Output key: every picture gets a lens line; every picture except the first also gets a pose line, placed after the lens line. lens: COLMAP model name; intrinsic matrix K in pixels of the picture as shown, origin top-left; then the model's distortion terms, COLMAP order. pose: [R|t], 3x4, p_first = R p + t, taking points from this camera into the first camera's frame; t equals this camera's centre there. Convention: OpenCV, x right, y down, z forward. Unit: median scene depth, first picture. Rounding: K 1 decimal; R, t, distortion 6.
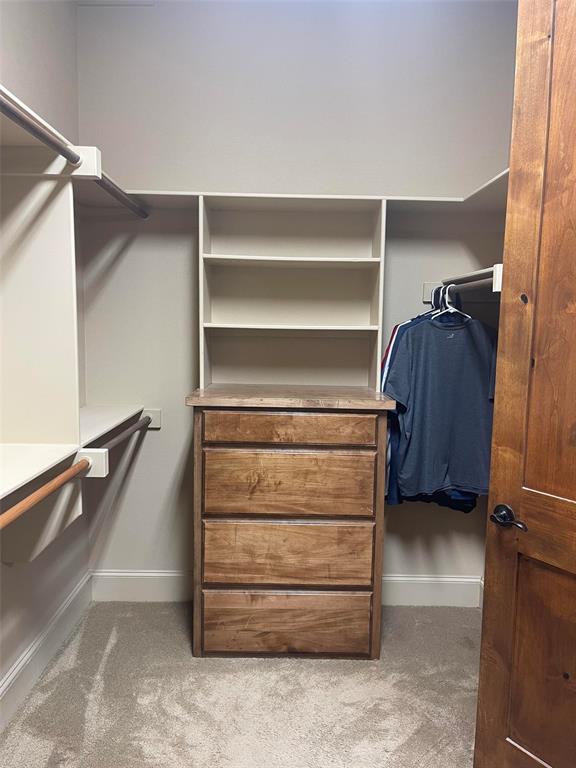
lens RADIAL K [[579.3, 0, 288.0], [0, 579.3, 384.0], [0, 0, 1]] dist [0.004800, -0.000107]
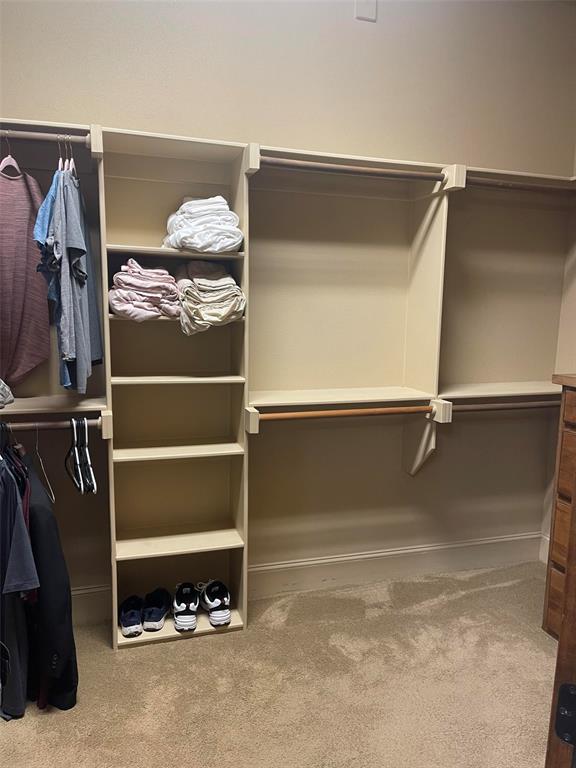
lens RADIAL K [[579.3, 0, 288.0], [0, 579.3, 384.0], [0, 0, 1]] dist [0.004800, -0.000107]
pose [[0.293508, 0.121034, -0.948264, 0.741672], [-0.107972, 0.989802, 0.092916, -0.007300], [0.949839, 0.075114, 0.303583, 0.266035]]
